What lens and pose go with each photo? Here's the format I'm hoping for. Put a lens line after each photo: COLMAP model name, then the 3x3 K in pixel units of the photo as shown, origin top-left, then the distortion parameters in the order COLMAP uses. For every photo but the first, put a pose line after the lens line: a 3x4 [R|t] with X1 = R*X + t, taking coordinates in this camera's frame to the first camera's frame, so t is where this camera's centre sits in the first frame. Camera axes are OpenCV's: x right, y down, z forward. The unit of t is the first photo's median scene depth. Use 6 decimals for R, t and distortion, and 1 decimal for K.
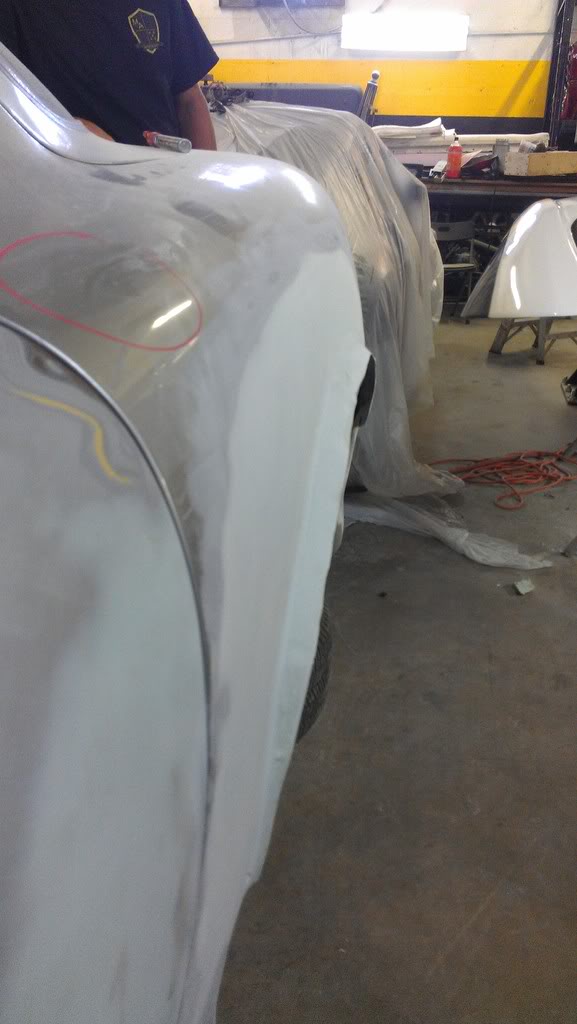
lens RADIAL K [[835.6, 0, 293.7], [0, 835.6, 510.5], [0, 0, 1]] dist [0.073819, -0.143829]
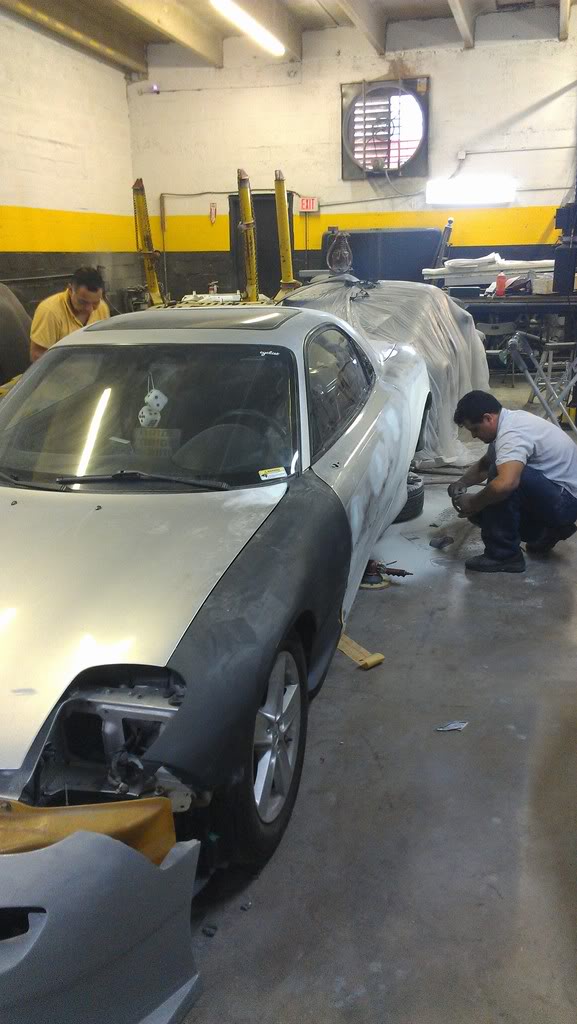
lens RADIAL K [[835.6, 0, 293.7], [0, 835.6, 510.5], [0, 0, 1]] dist [0.073819, -0.143829]
pose [[0.993857, -0.011443, -0.110078, -0.017428], [0.002117, 0.996424, -0.084468, 0.101324], [0.110651, 0.083716, 0.990327, -0.423706]]
